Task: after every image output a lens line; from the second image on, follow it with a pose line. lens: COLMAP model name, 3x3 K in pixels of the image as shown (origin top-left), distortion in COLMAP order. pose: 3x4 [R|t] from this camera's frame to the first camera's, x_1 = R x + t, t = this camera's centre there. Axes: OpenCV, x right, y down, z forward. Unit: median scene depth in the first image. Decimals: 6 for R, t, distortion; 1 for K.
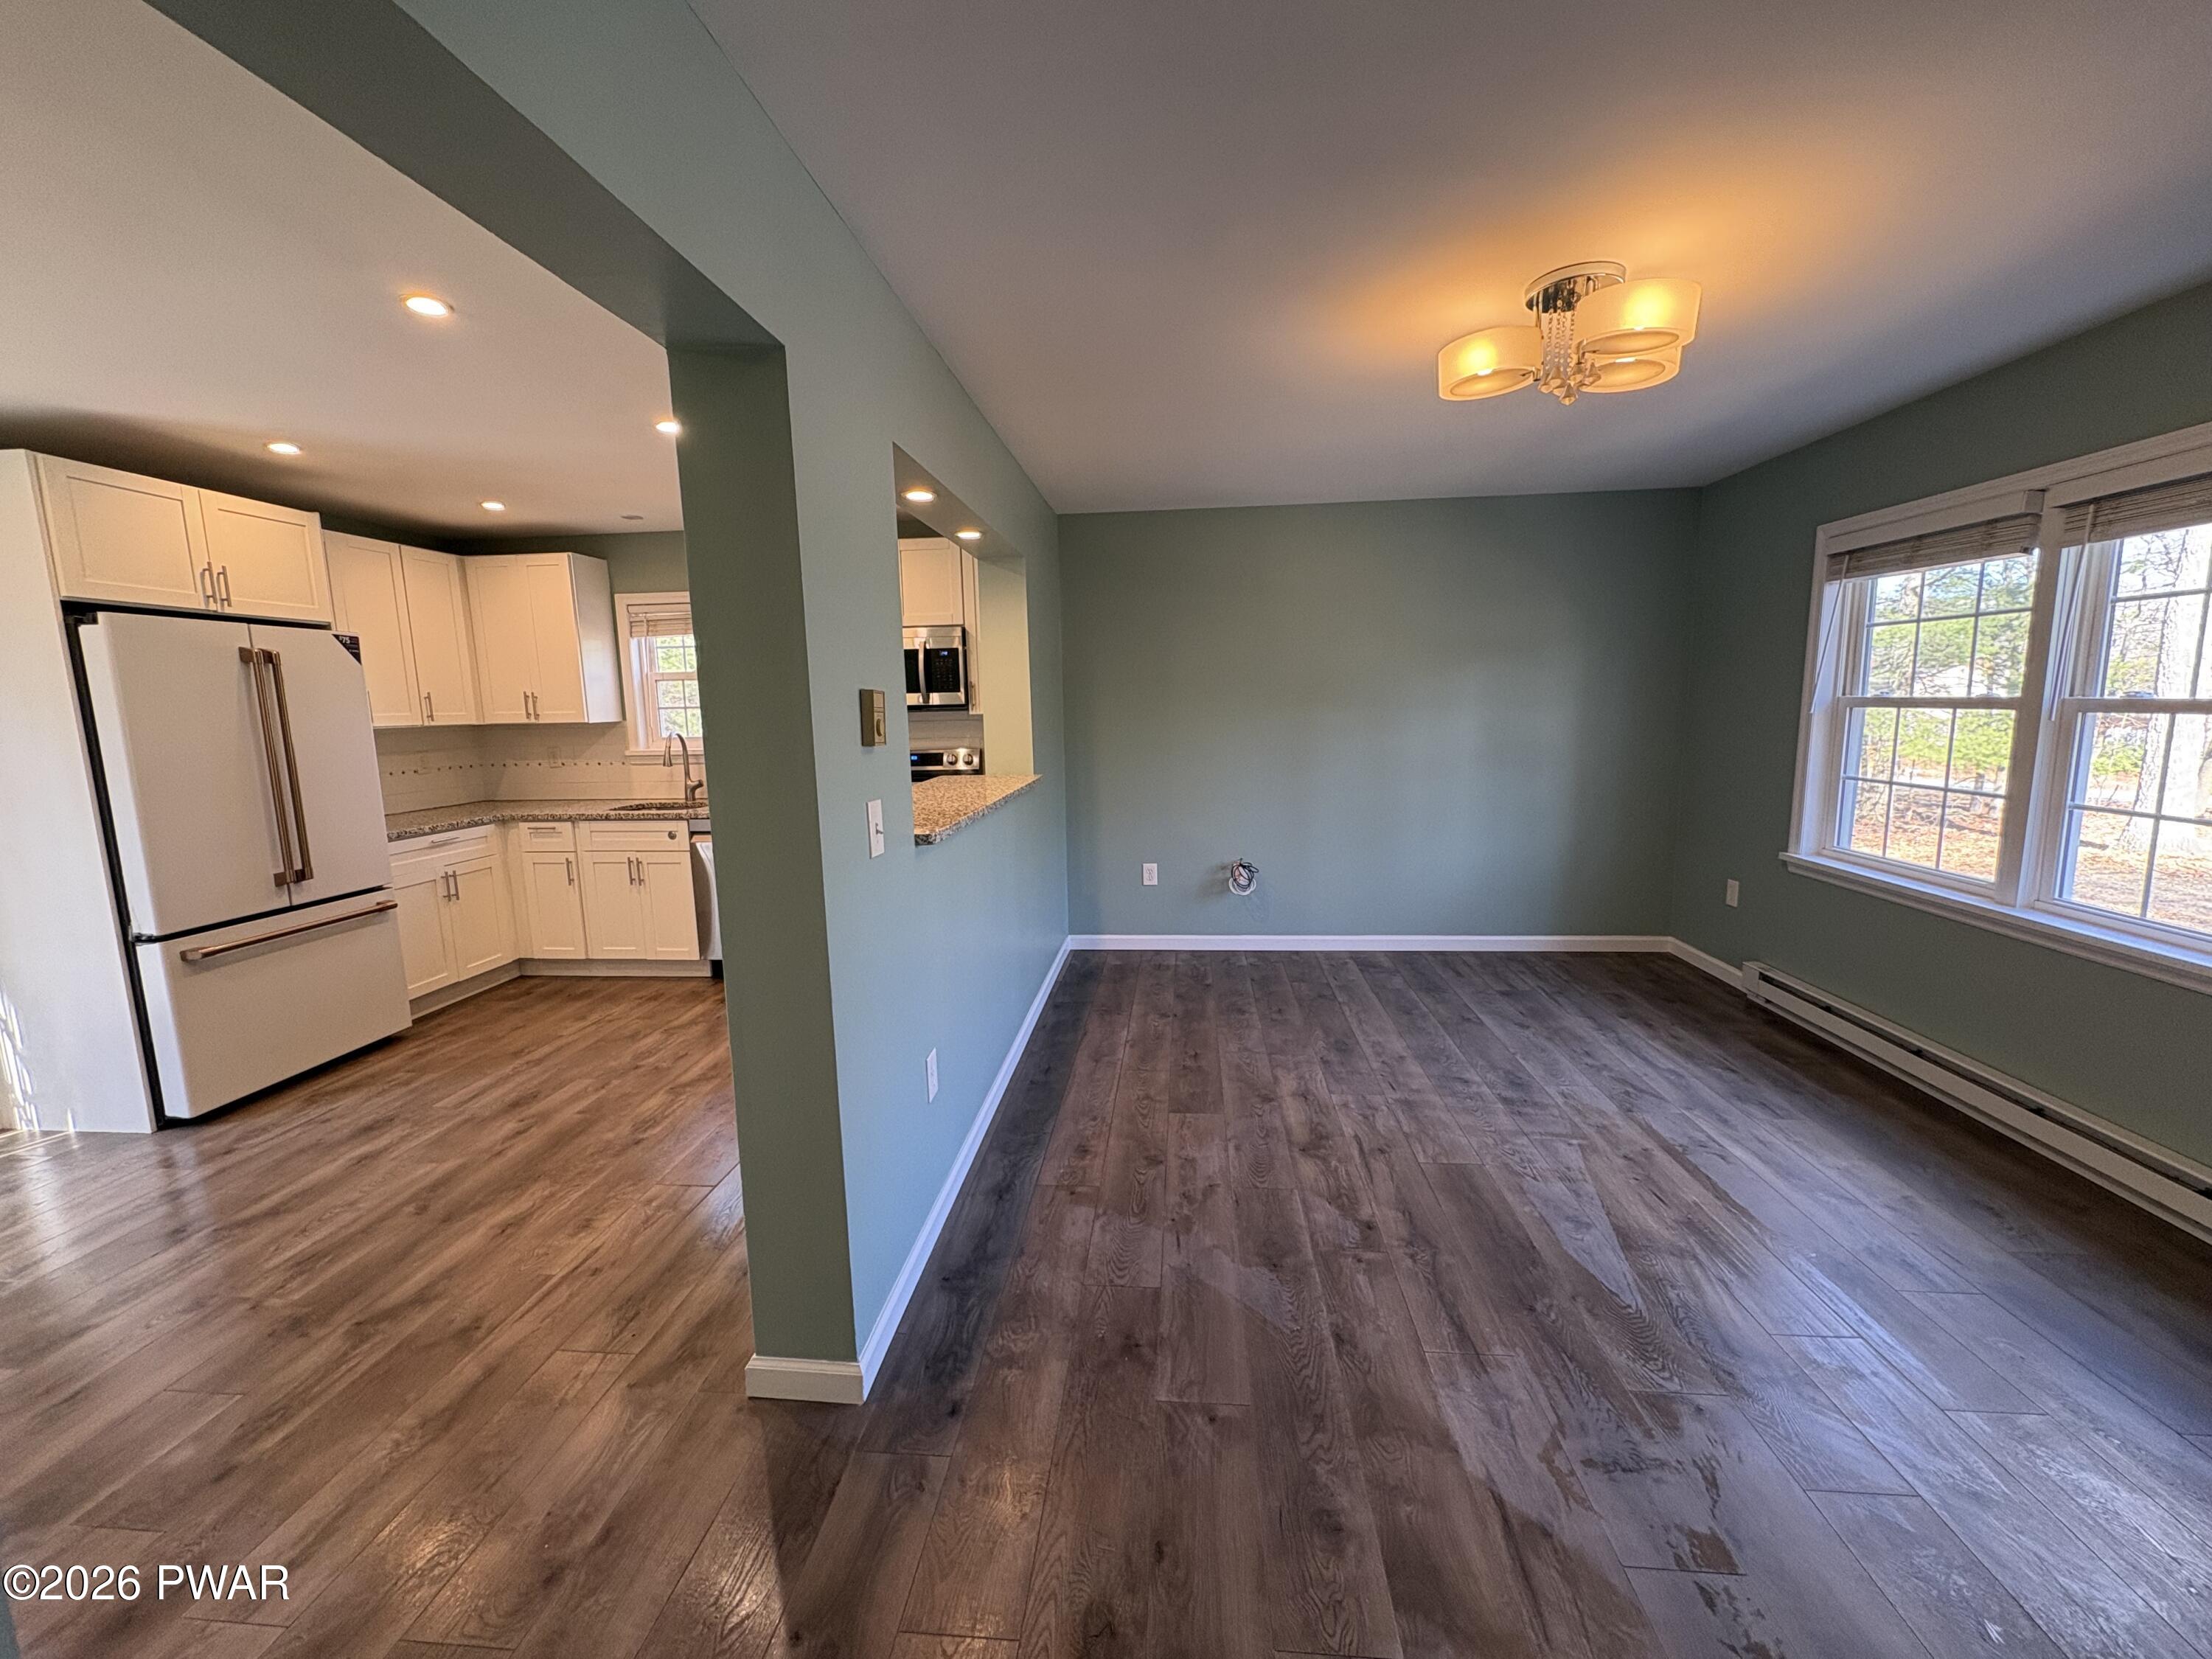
lens RADIAL K [[878.1, 0, 1110.4], [0, 878.1, 829.7], [0, 0, 1]] dist [-0.002422, 0.000436]
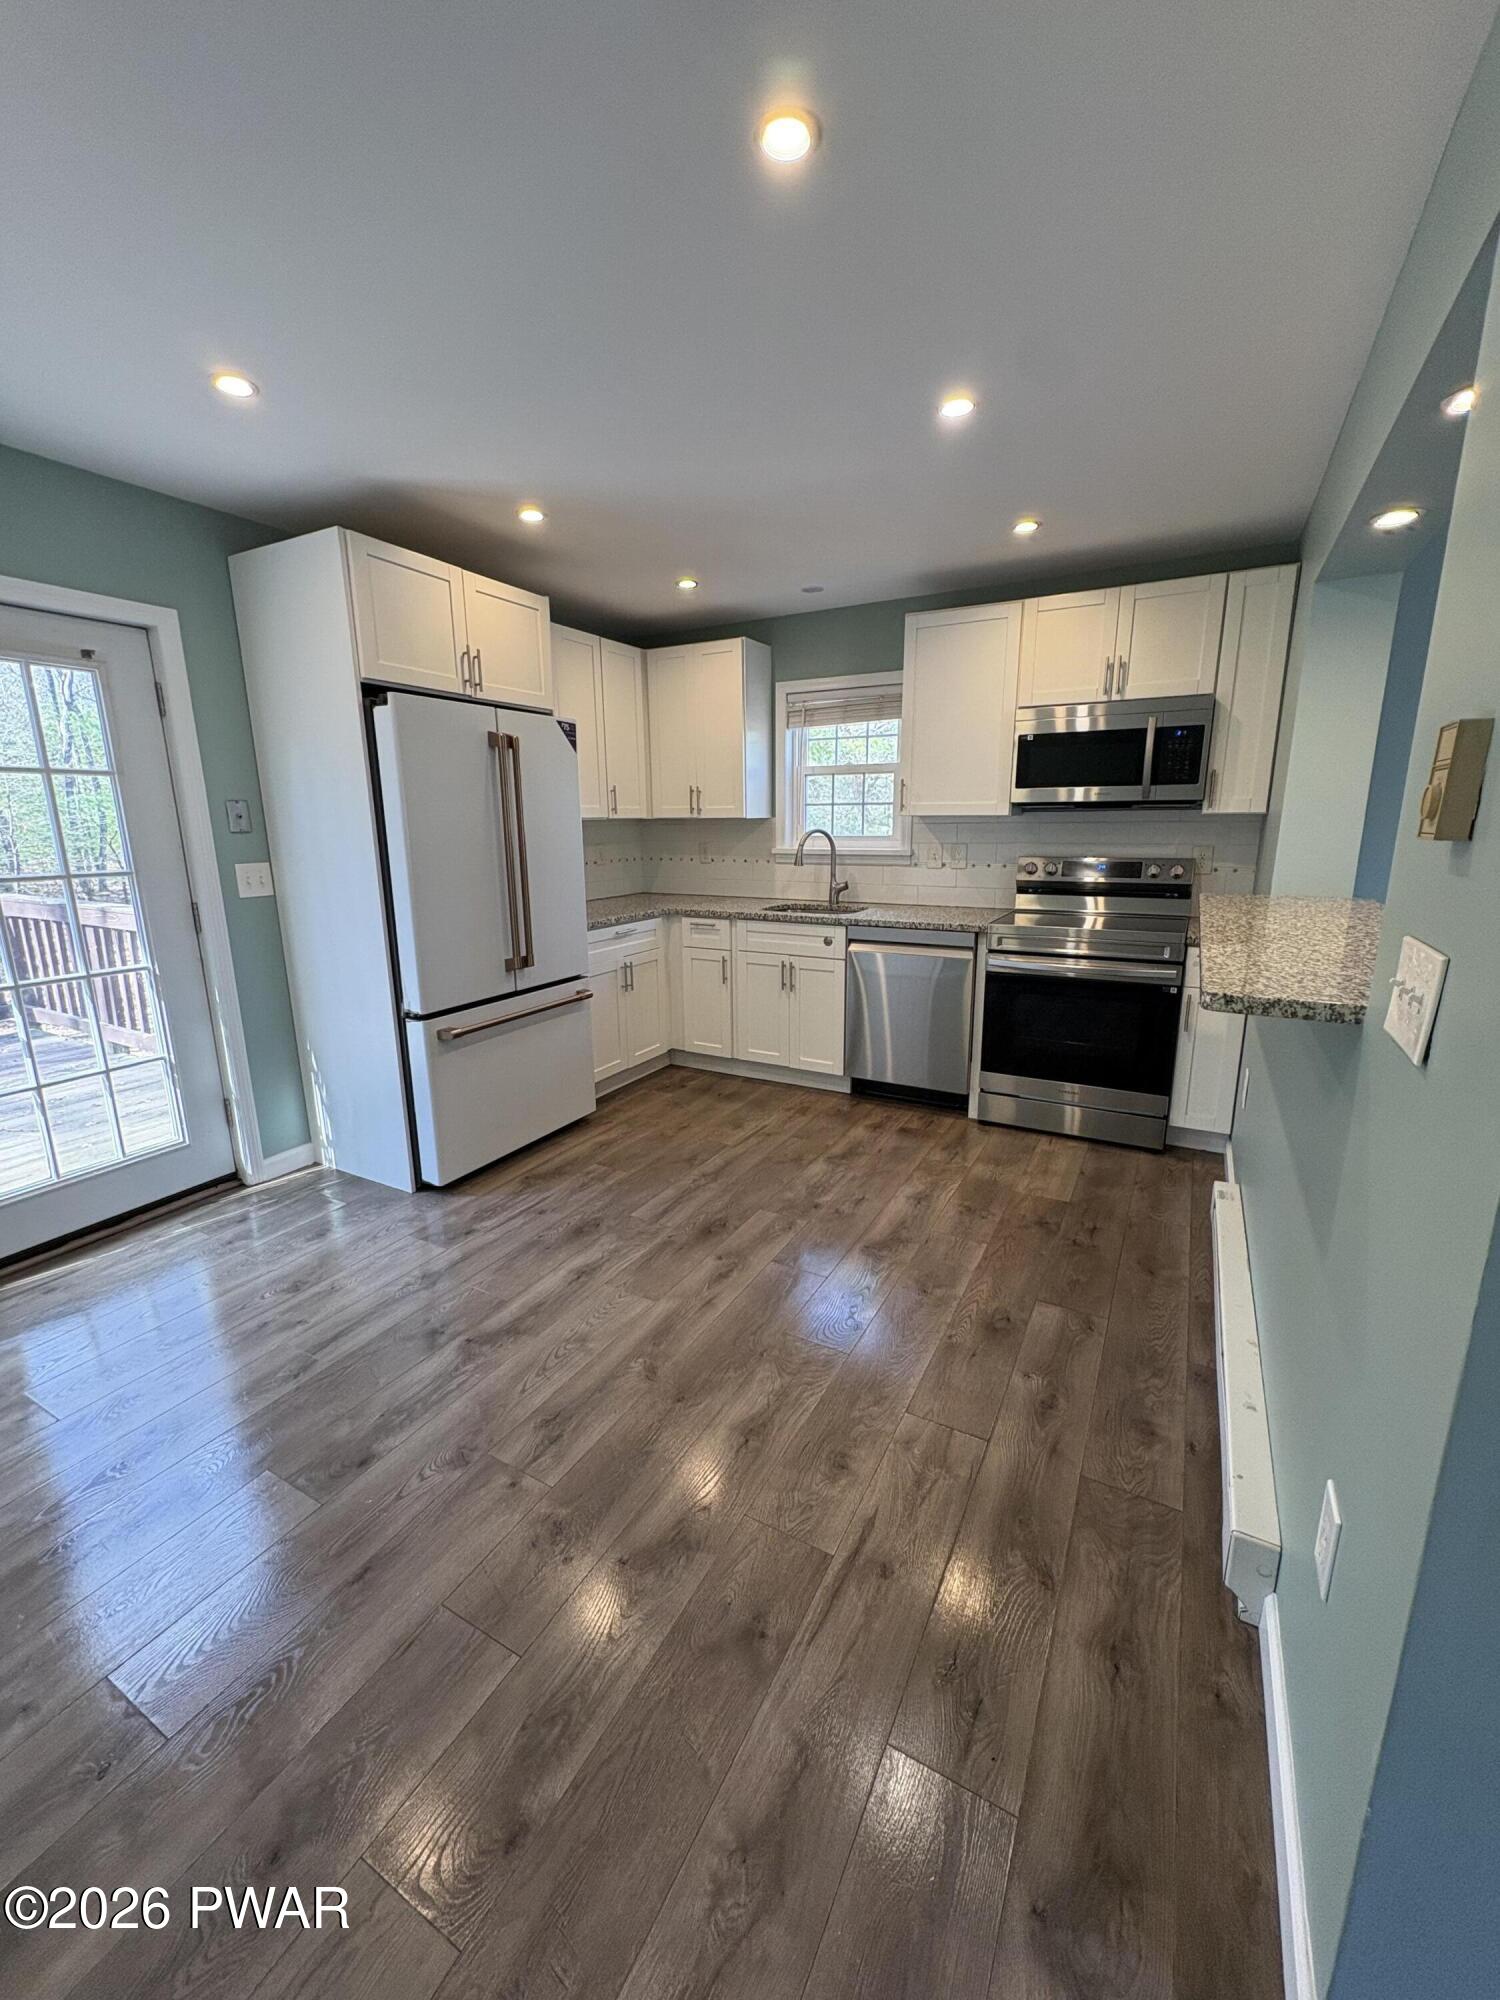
lens RADIAL K [[794.0, 0, 754.9], [0, 794.0, 997.3], [0, 0, 1]] dist [-0.002422, 0.000436]
pose [[0.916981, 0.099598, -0.386297, -0.321344], [-0.066931, 0.993017, 0.097149, -0.015025], [0.393275, -0.063229, 0.917244, 0.259239]]
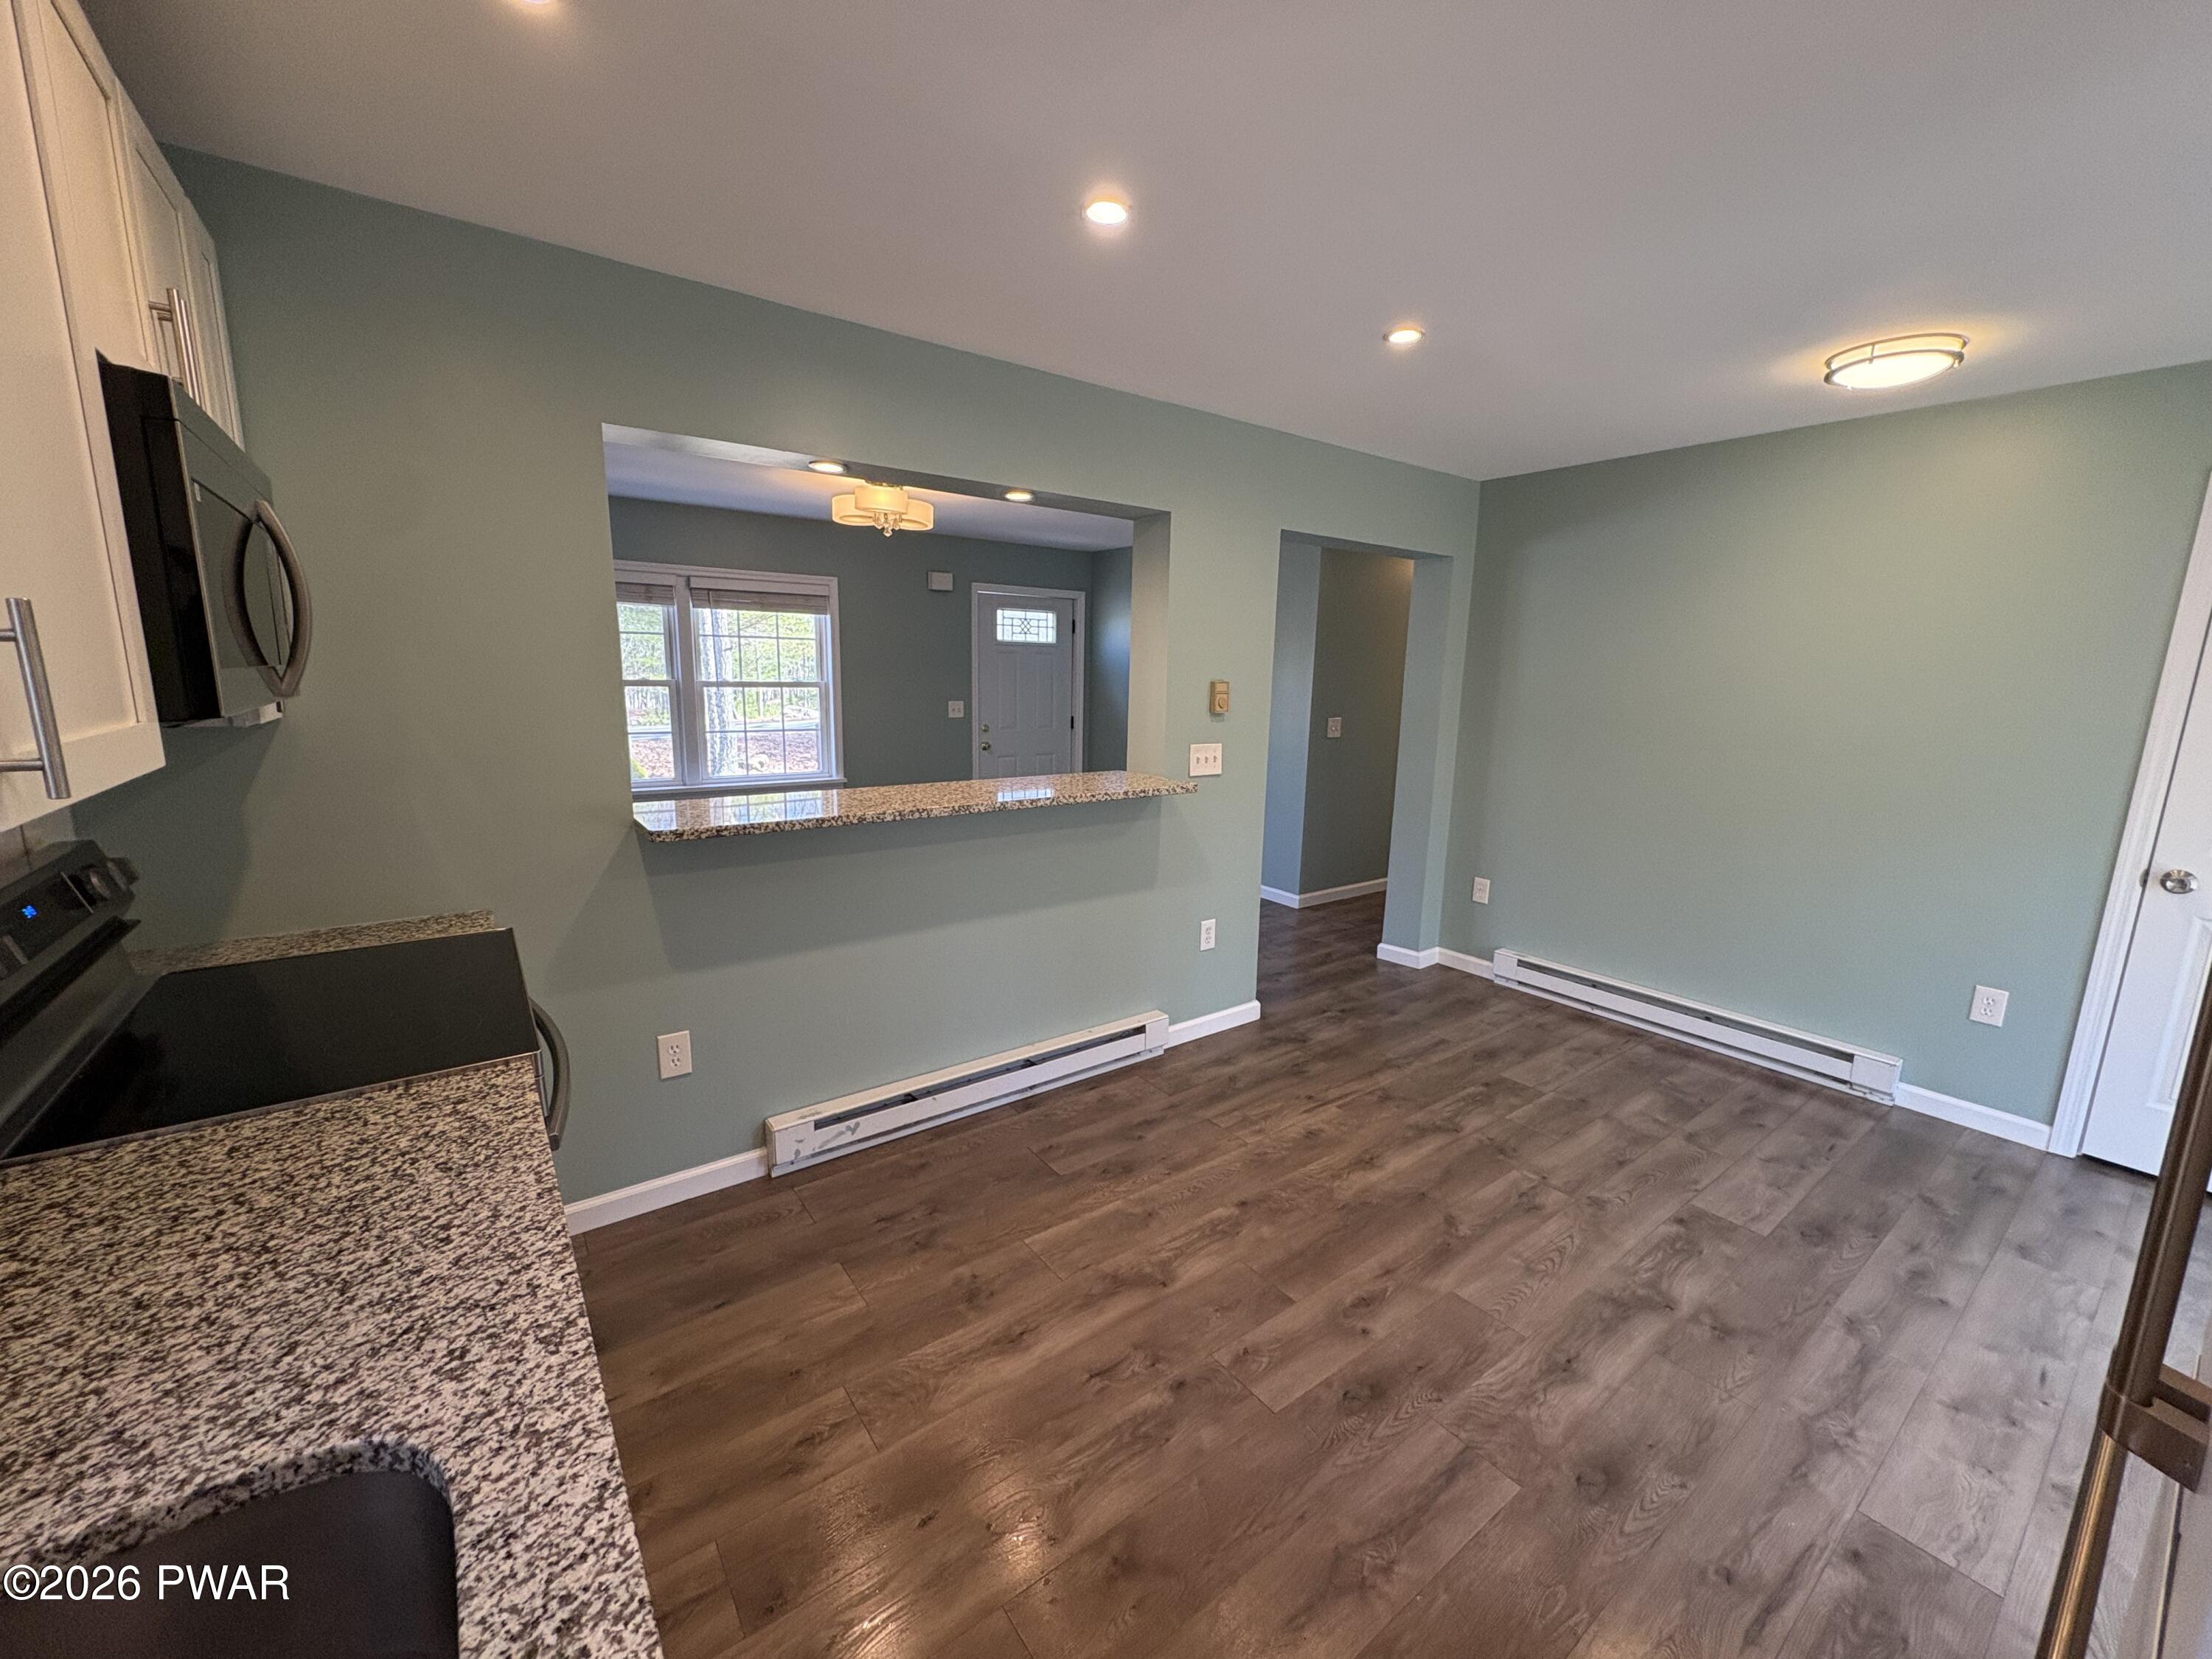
lens RADIAL K [[878.1, 0, 1113.6], [0, 878.1, 833.3], [0, 0, 1]] dist [-0.002422, 0.000436]
pose [[-0.671095, -0.128395, 0.730169, -0.899376], [0.102057, 0.959513, 0.262524, -0.198874], [-0.734313, 0.250697, -0.630821, 1.343249]]
